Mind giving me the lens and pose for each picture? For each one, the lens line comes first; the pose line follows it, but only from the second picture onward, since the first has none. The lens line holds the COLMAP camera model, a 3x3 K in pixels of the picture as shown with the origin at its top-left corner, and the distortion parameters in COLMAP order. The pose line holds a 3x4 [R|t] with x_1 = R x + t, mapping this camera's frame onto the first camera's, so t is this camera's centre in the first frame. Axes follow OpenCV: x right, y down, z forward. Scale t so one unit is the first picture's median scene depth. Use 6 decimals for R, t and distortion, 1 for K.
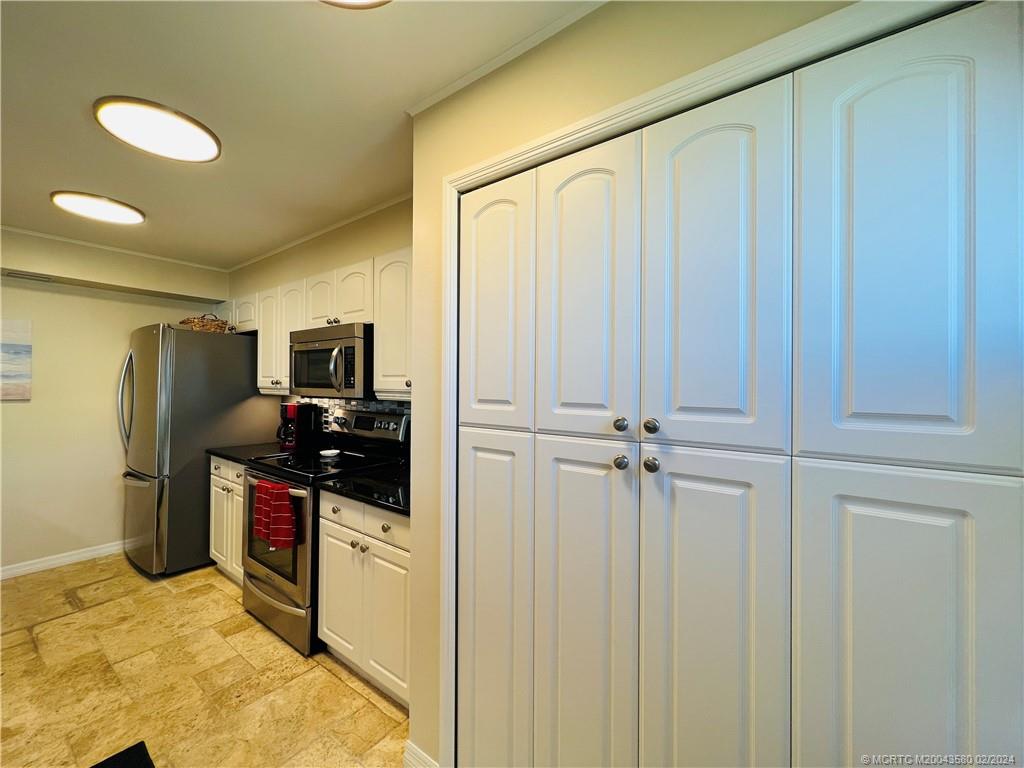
lens RADIAL K [[410.2, 0, 509.2], [0, 410.2, 382.1], [0, 0, 1]] dist [-0.002400, 0.000904]
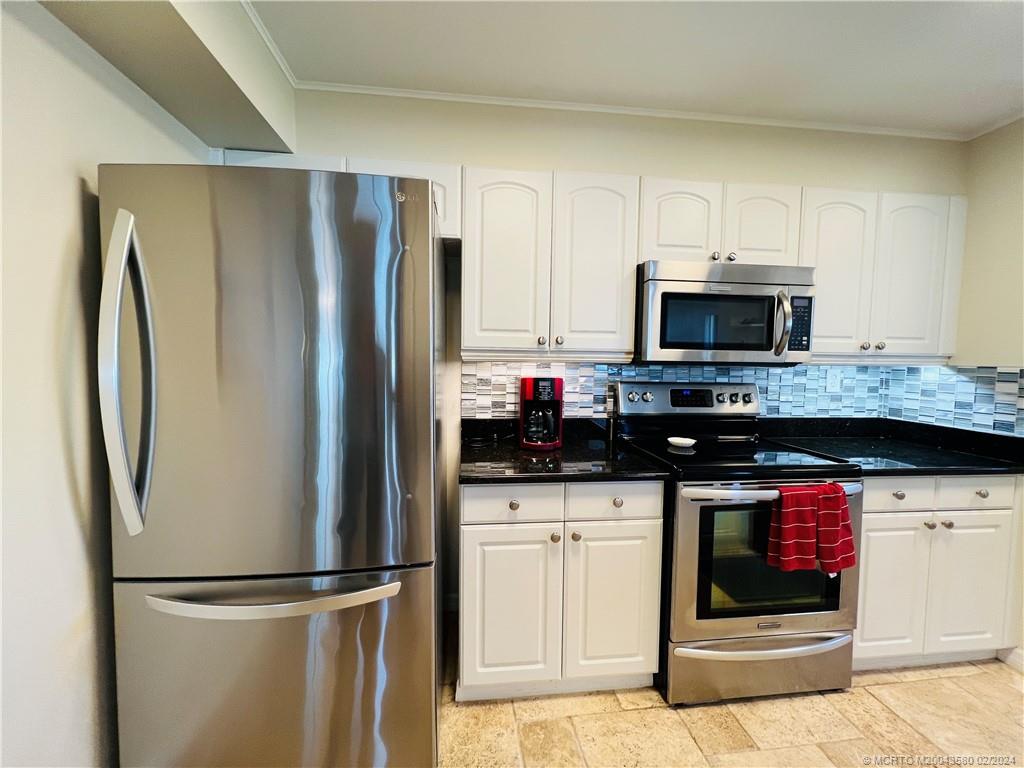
lens RADIAL K [[410.2, 0, 509.0], [0, 410.2, 382.4], [0, 0, 1]] dist [-0.002400, 0.000904]
pose [[0.728650, -0.036476, 0.683915, -1.294575], [-0.009466, 0.997949, 0.063310, 0.030313], [-0.684821, -0.052605, 0.726810, 0.785440]]
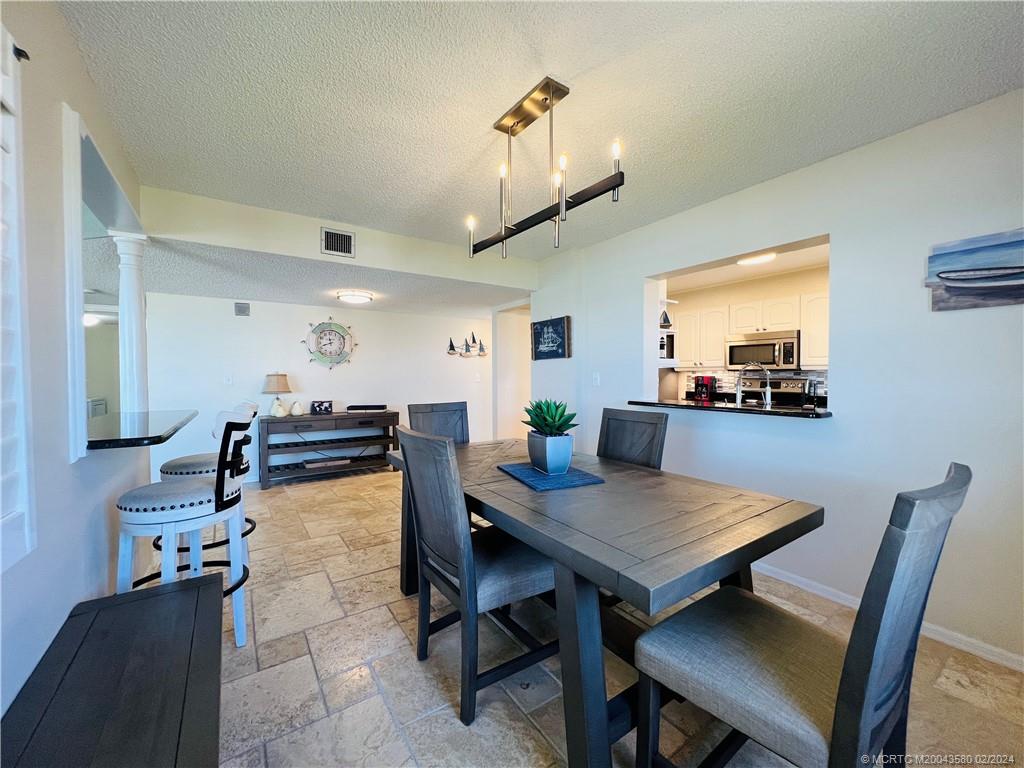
lens RADIAL K [[410.2, 0, 508.6], [0, 410.2, 382.8], [0, 0, 1]] dist [-0.002400, 0.000904]
pose [[0.946147, -0.003351, -0.323721, -0.985401], [0.011653, 0.999651, 0.023709, 0.041098], [0.323528, -0.026205, 0.945856, -1.223491]]
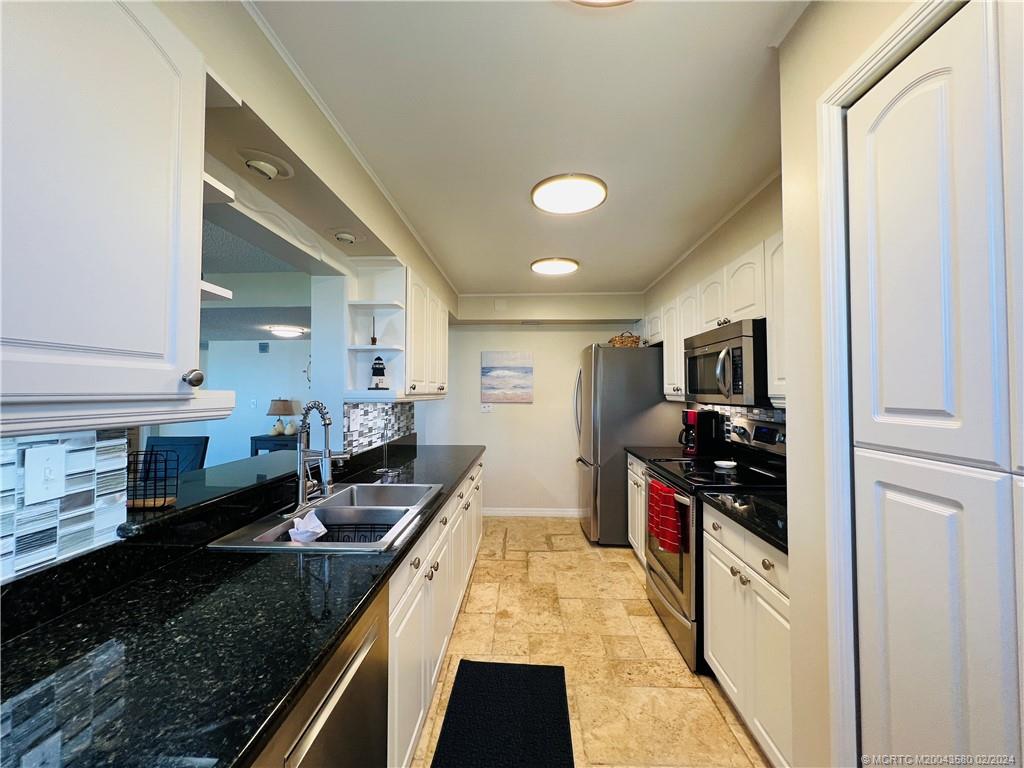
lens RADIAL K [[410.2, 0, 510.5], [0, 410.2, 382.2], [0, 0, 1]] dist [-0.002400, 0.000904]
pose [[0.561442, -0.026531, -0.827091, 0.069592], [0.010032, 0.999631, -0.025256, 0.006724], [0.827456, 0.005883, 0.561500, 0.086279]]
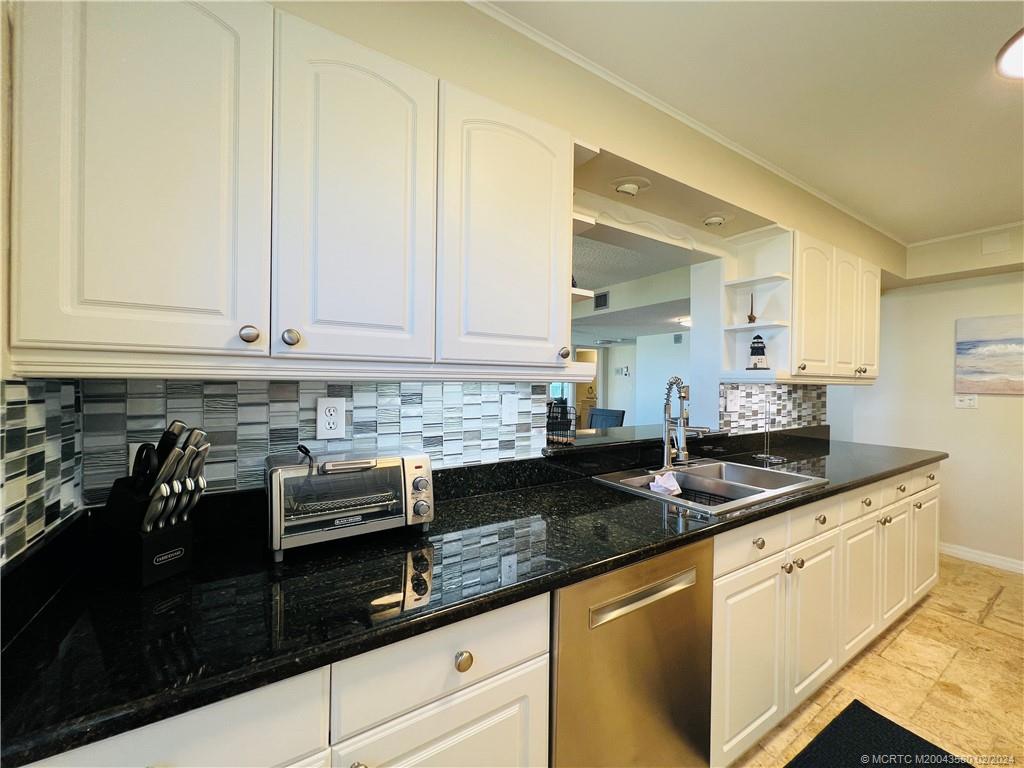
lens RADIAL K [[410.2, 0, 511.8], [0, 410.2, 381.2], [0, 0, 1]] dist [-0.002400, 0.000904]
pose [[-0.356818, -0.009193, -0.934129, 0.151289], [-0.008052, 0.999945, -0.006765, 0.033341], [0.934139, 0.005107, -0.356873, 0.187560]]
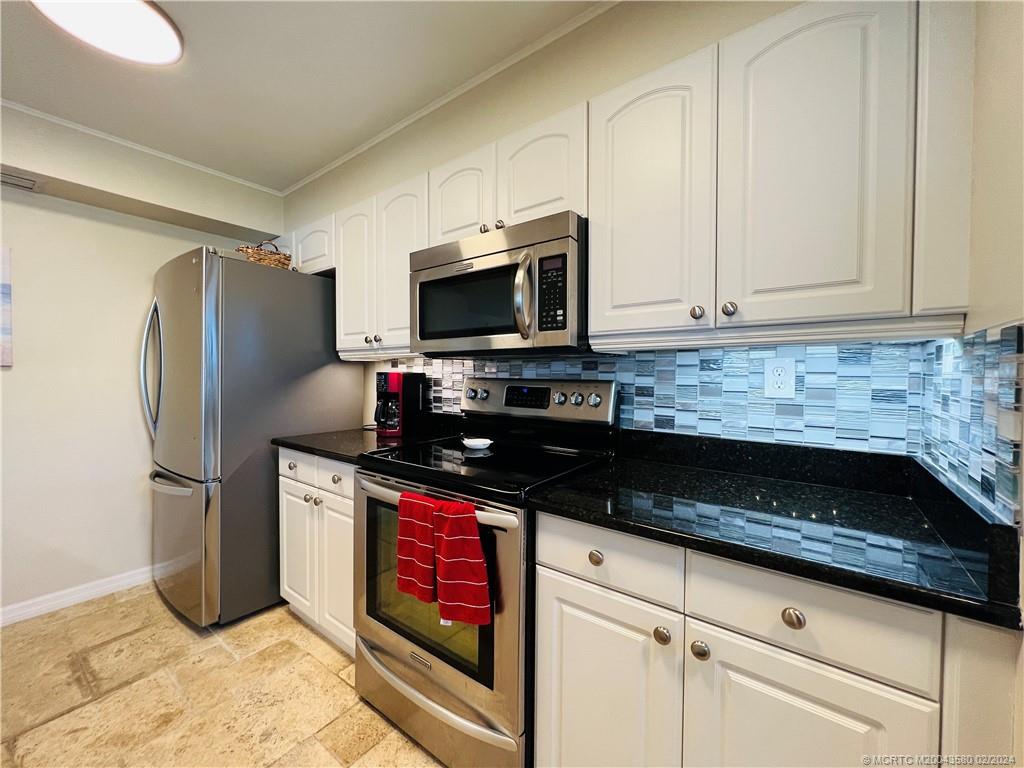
lens RADIAL K [[410.2, 0, 510.1], [0, 410.2, 381.7], [0, 0, 1]] dist [-0.002400, 0.000904]
pose [[0.999940, -0.005292, -0.009606, -0.431506], [0.005527, 0.999682, 0.024590, 0.070106], [0.009473, -0.024642, 0.999651, 0.418616]]
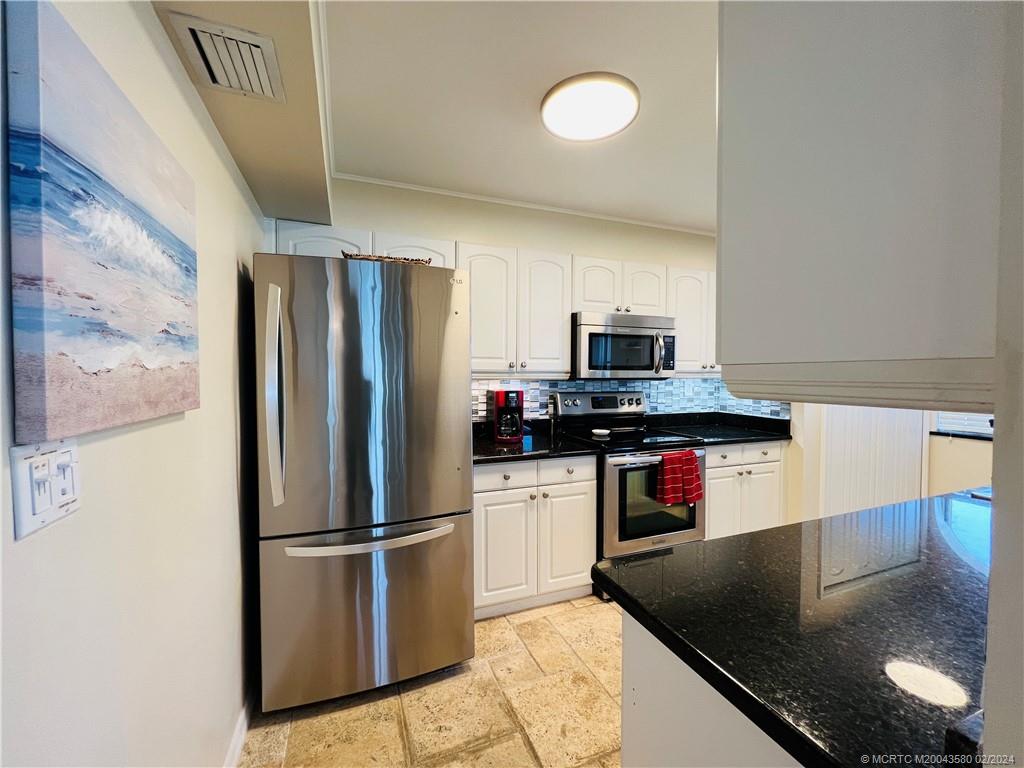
lens RADIAL K [[410.2, 0, 508.8], [0, 410.2, 382.7], [0, 0, 1]] dist [-0.002400, 0.000904]
pose [[0.532946, -0.027582, 0.845699, -1.644446], [-0.000452, 0.999459, 0.032882, 0.012698], [-0.846149, -0.017907, 0.532646, 0.728607]]
